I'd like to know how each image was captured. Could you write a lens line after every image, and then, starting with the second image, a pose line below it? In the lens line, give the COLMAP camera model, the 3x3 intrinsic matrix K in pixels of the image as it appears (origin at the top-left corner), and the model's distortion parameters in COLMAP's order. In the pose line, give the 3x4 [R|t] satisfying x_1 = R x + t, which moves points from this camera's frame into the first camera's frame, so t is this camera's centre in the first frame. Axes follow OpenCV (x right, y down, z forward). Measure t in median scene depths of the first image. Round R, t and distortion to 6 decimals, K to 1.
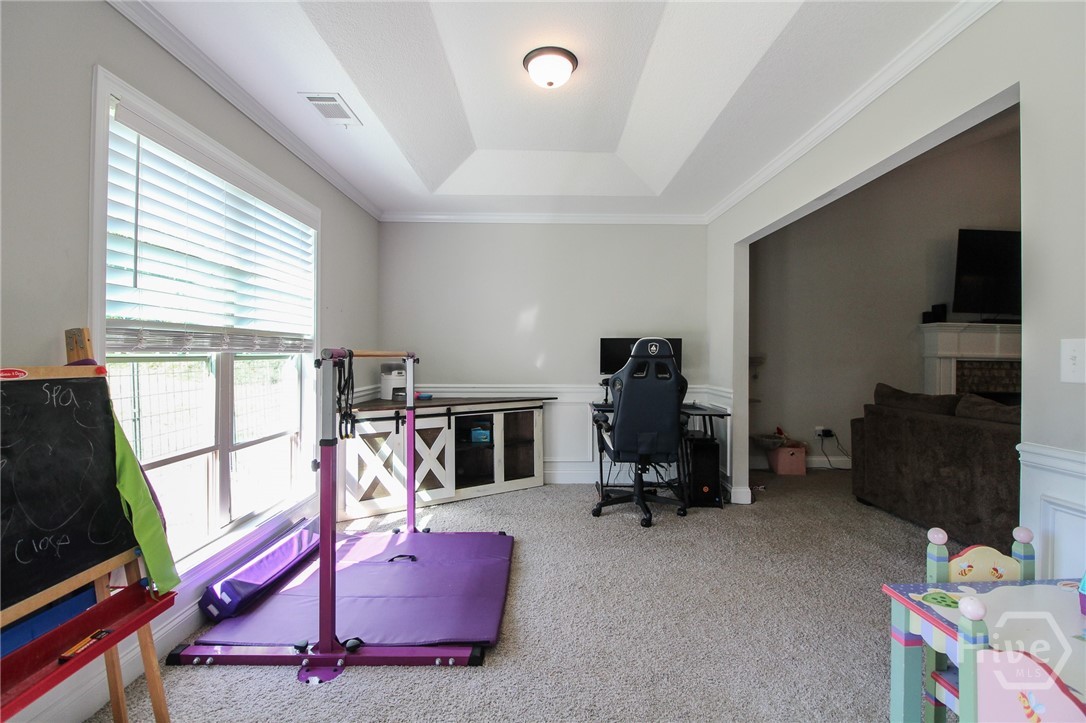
lens RADIAL K [[502.5, 0, 550.0], [0, 502.5, 347.7], [0, 0, 1]] dist [-0.004149, -0.009929]
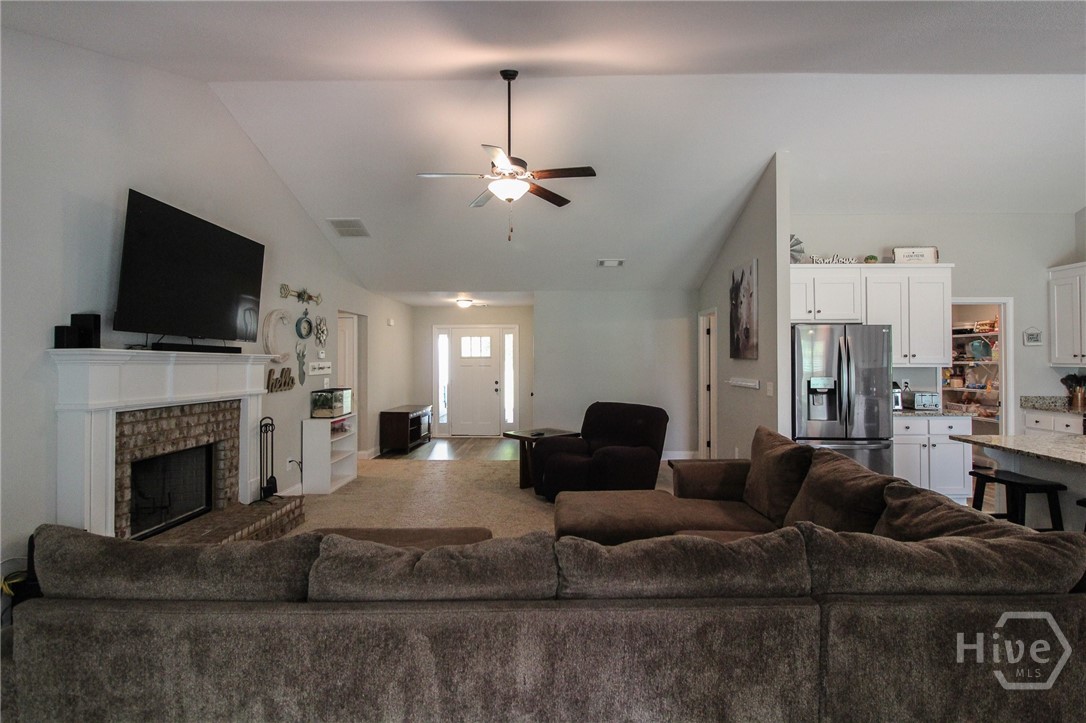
lens RADIAL K [[532.5, 0, 540.6], [0, 532.5, 353.6], [0, 0, 1]] dist [-0.000080, -0.005923]
pose [[0.045553, 0.002143, 0.998960, 0.216049], [-0.011426, 0.999933, -0.001624, -0.048604], [-0.998897, -0.011340, 0.045574, 0.475943]]
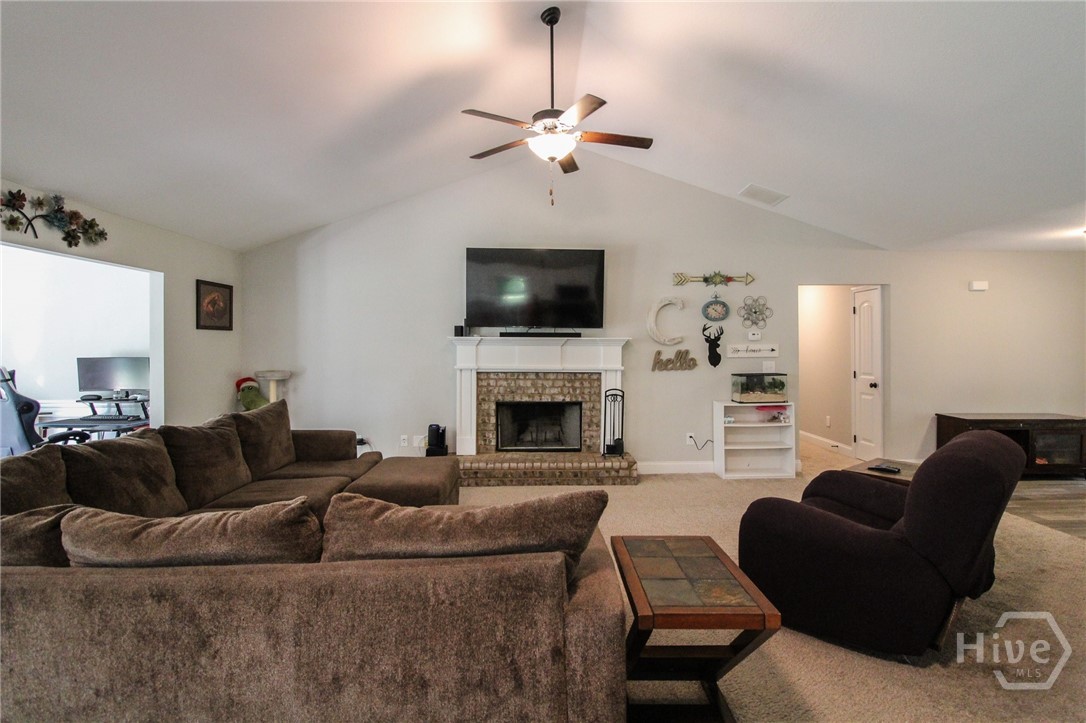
lens RADIAL K [[532.5, 0, 546.7], [0, 532.5, 350.7], [0, 0, 1]] dist [-0.000080, -0.005923]
pose [[0.999925, -0.012278, -0.000047, 0.963368], [0.012276, 0.999640, 0.023841, -0.044839], [-0.000246, -0.023840, 0.999716, -0.129240]]
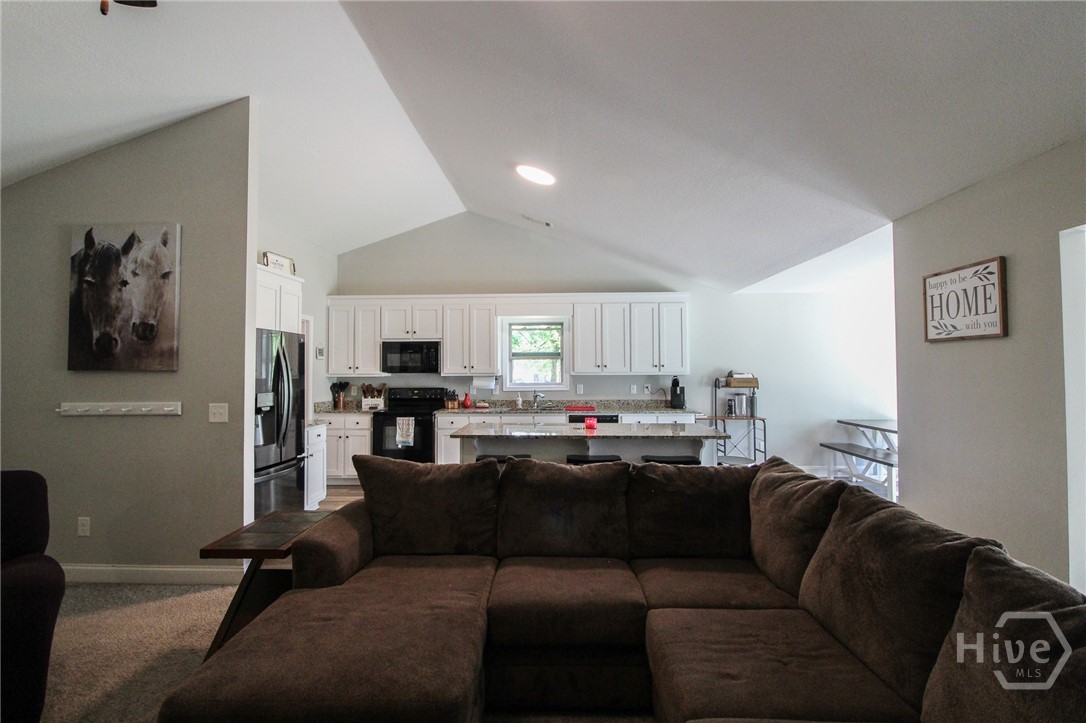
lens RADIAL K [[532.5, 0, 545.4], [0, 532.5, 356.4], [0, 0, 1]] dist [-0.000080, -0.005923]
pose [[-0.998650, -0.002830, 0.051860, 0.756019], [-0.004705, 0.999338, -0.036073, -0.039871], [-0.051724, -0.036268, -0.998003, 0.795399]]
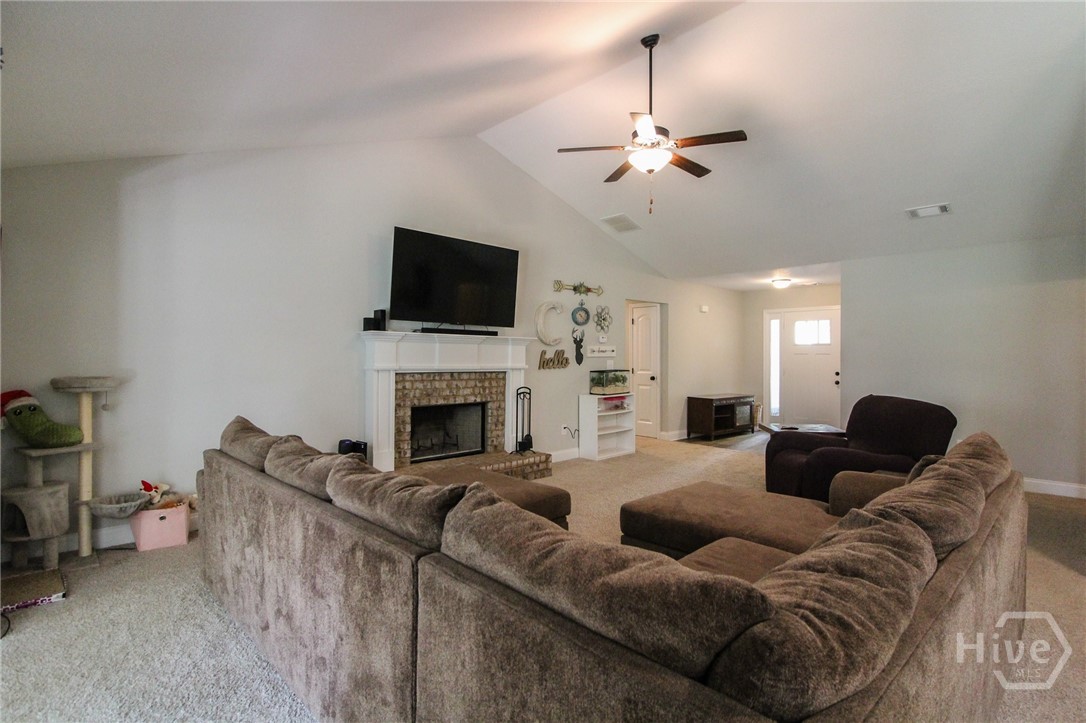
lens RADIAL K [[532.5, 0, 543.6], [0, 532.5, 356.3], [0, 0, 1]] dist [-0.000080, -0.005923]
pose [[0.740090, -0.009532, 0.672440, 0.364594], [-0.006679, 0.999746, 0.021522, -0.027404], [-0.672474, -0.020420, 0.739839, 0.107231]]
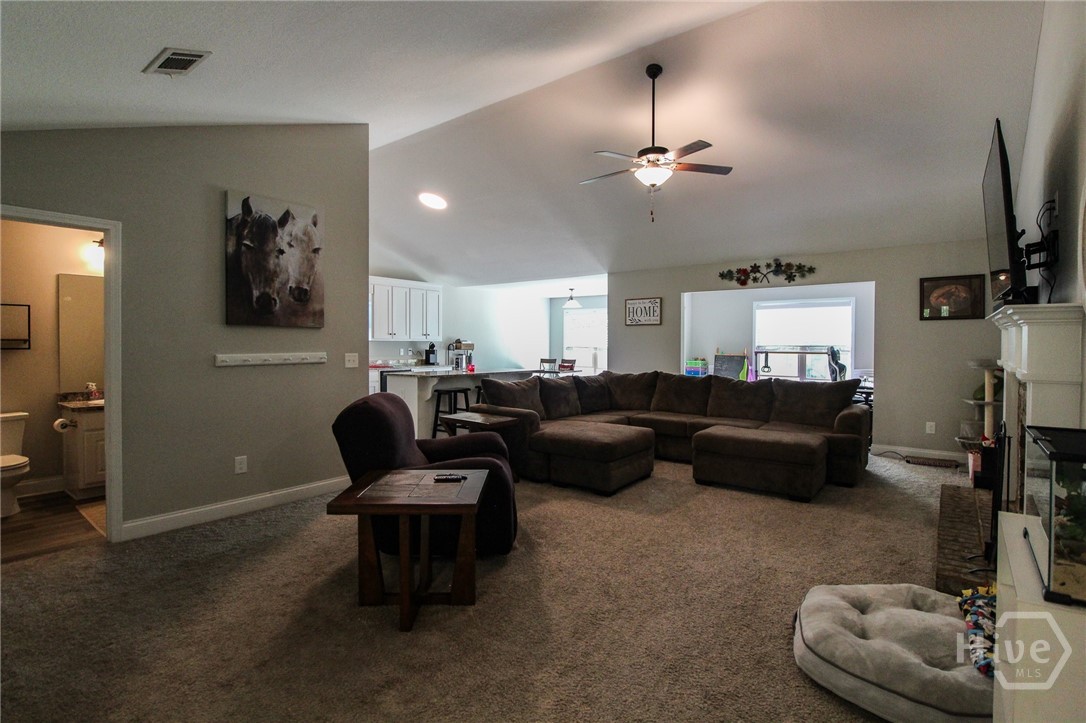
lens RADIAL K [[532.5, 0, 539.4], [0, 532.5, 356.1], [0, 0, 1]] dist [-0.000080, -0.005923]
pose [[-0.636437, 0.007280, -0.771294, 1.770355], [0.003423, 0.999972, 0.006614, -0.000011], [0.771321, 0.001569, -0.636444, 0.967653]]
